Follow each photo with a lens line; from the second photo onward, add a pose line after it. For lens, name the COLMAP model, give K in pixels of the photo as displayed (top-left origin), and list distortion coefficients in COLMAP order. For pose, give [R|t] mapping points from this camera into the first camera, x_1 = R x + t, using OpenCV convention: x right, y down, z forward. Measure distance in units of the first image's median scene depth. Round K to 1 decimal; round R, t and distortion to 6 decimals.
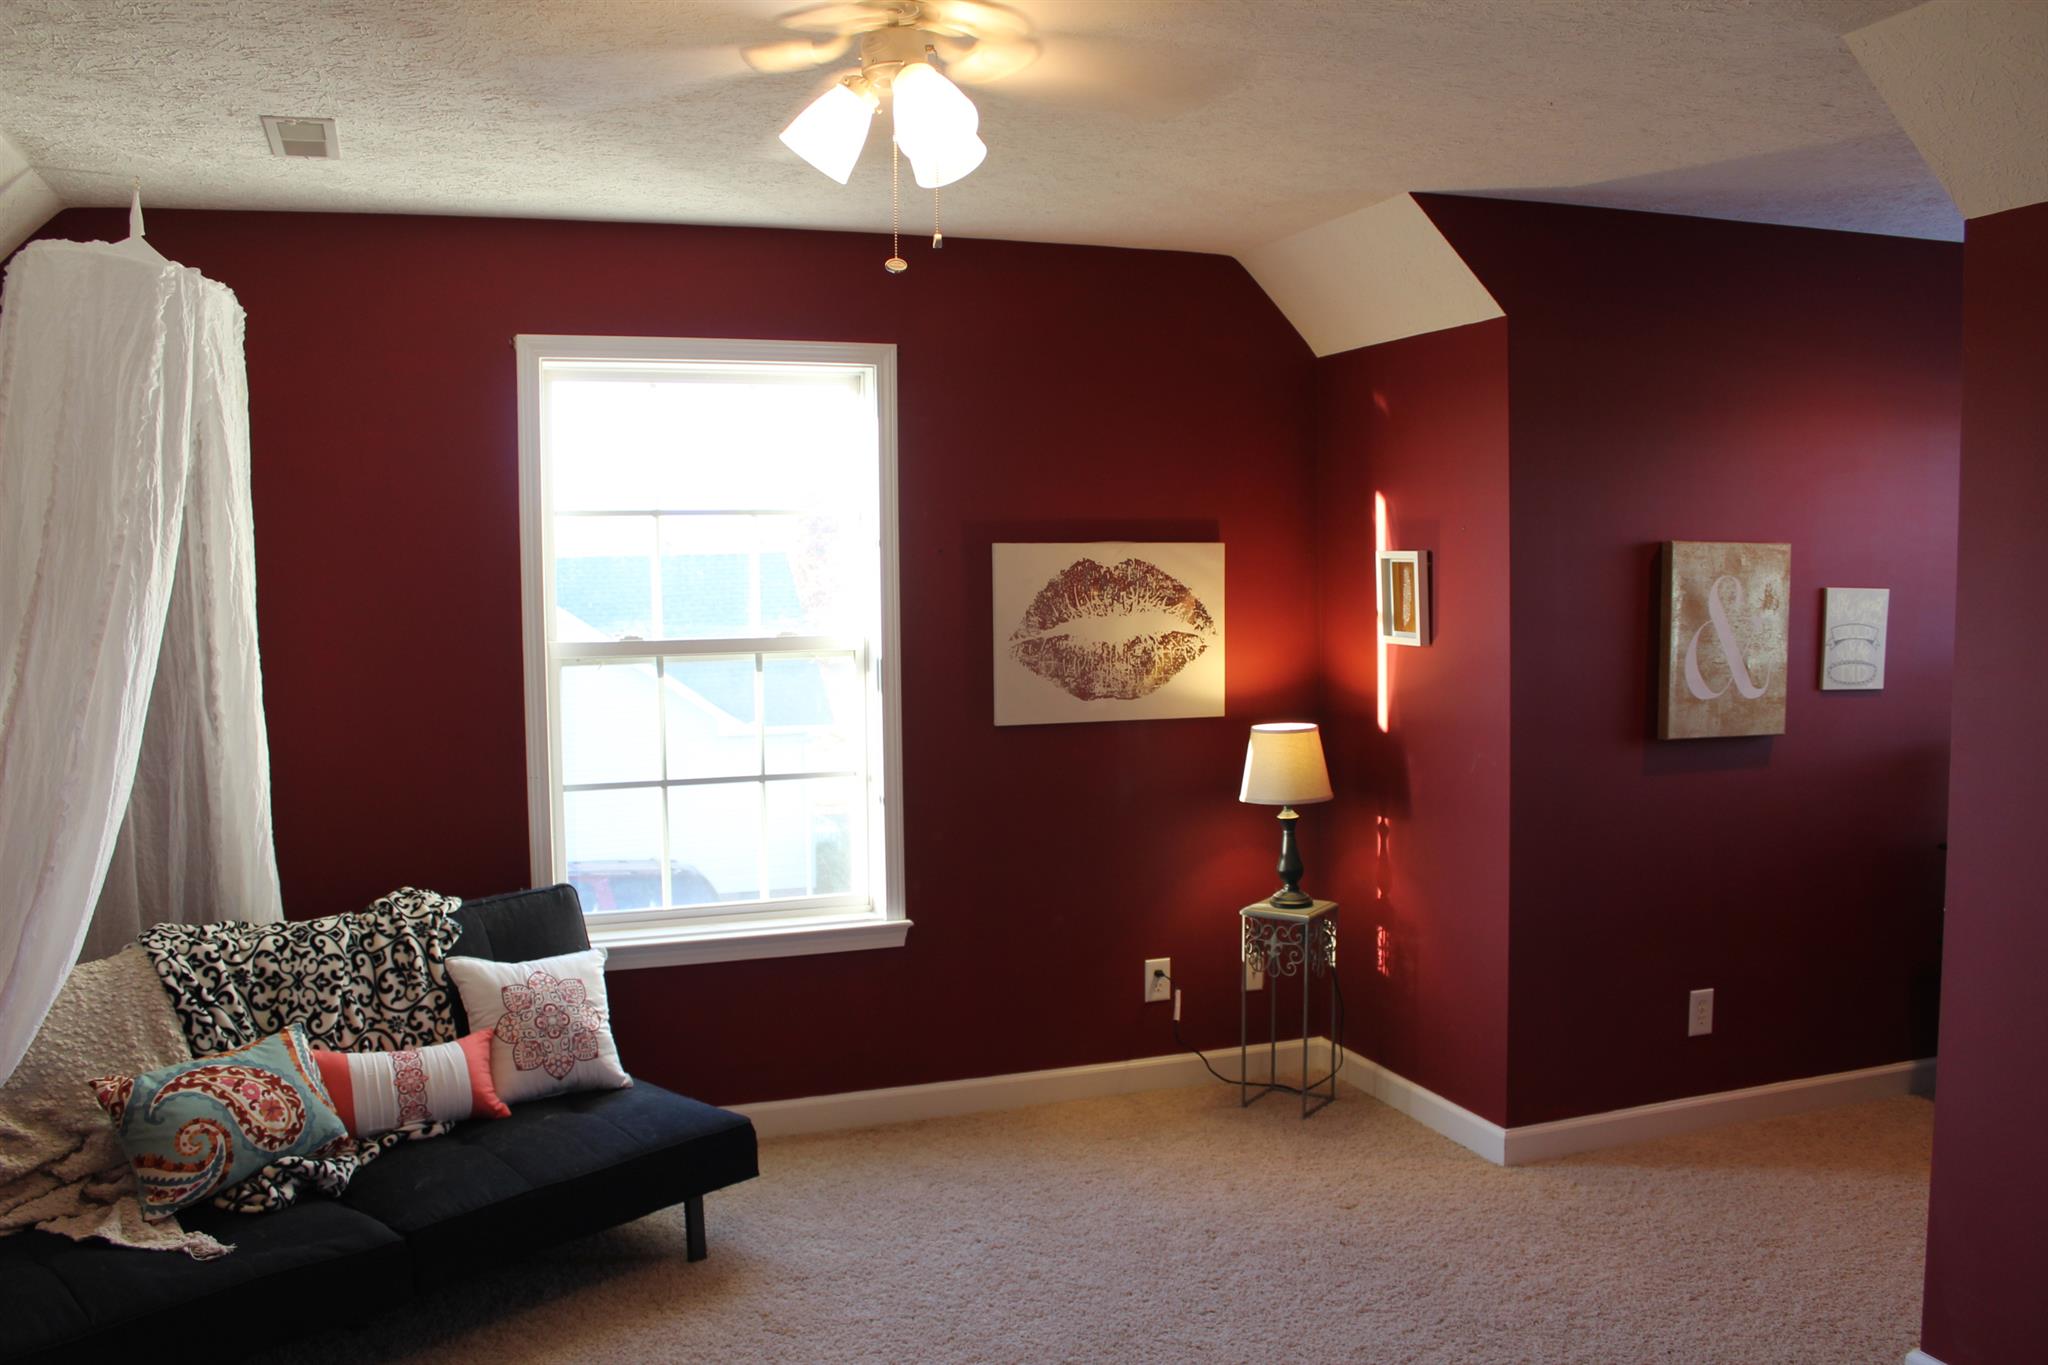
lens RADIAL K [[1718.0, 0, 1034.3], [0, 1718.0, 673.1], [0, 0, 1]] dist [-0.136034, 0.113313]
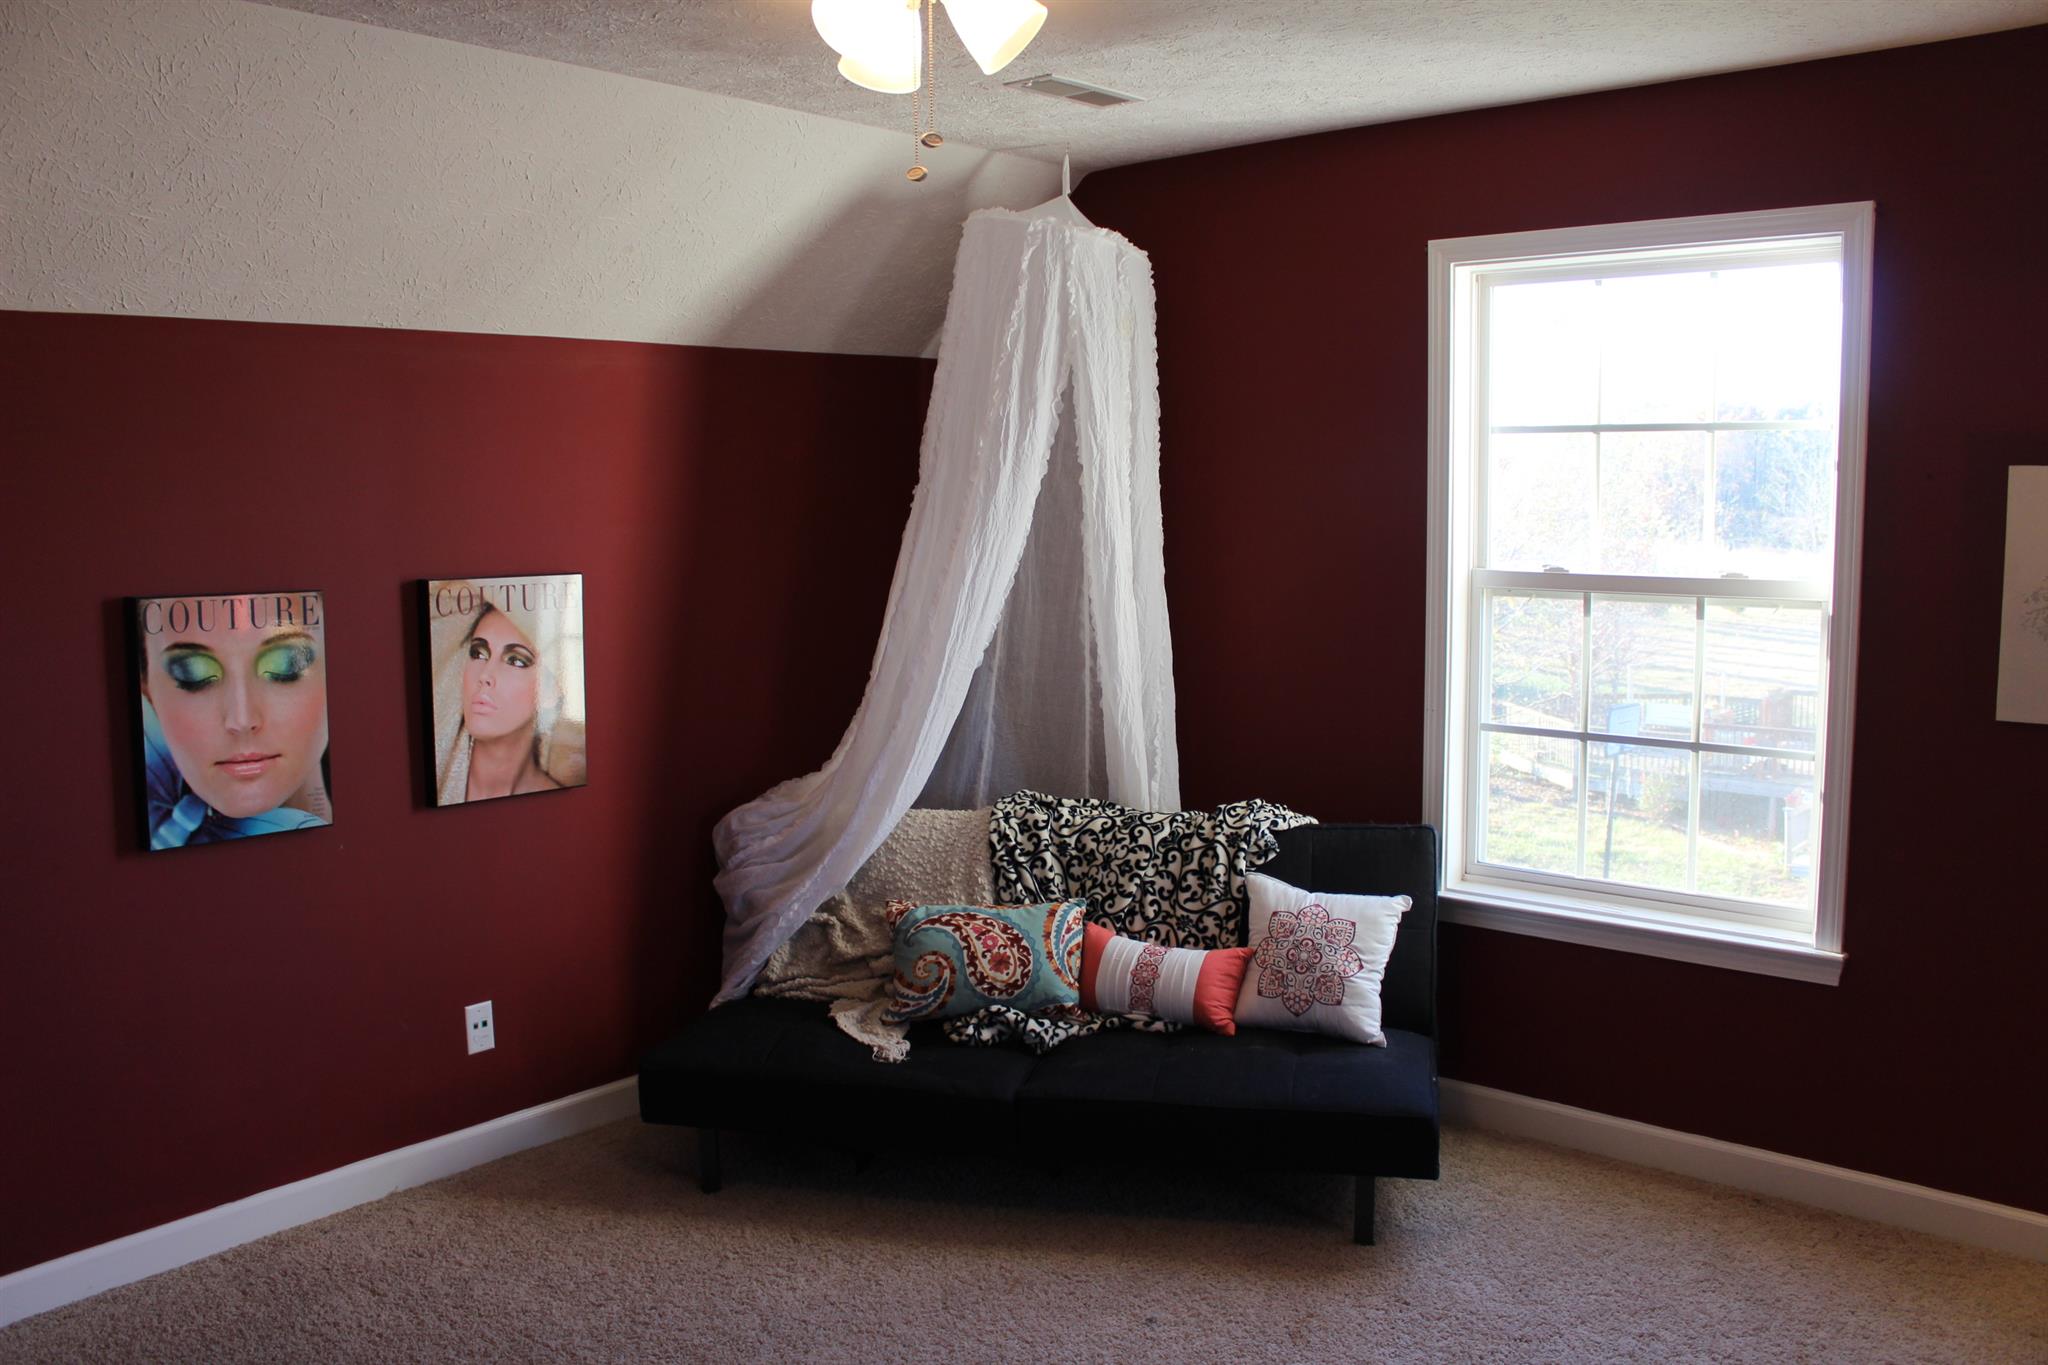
lens RADIAL K [[1718.0, 0, 1020.7], [0, 1718.0, 683.5], [0, 0, 1]] dist [-0.136034, 0.113313]
pose [[0.492229, 0.107539, -0.863797, 0.495336], [-0.057290, 0.994190, 0.091126, -0.032630], [0.868578, 0.004632, 0.495530, 0.393304]]
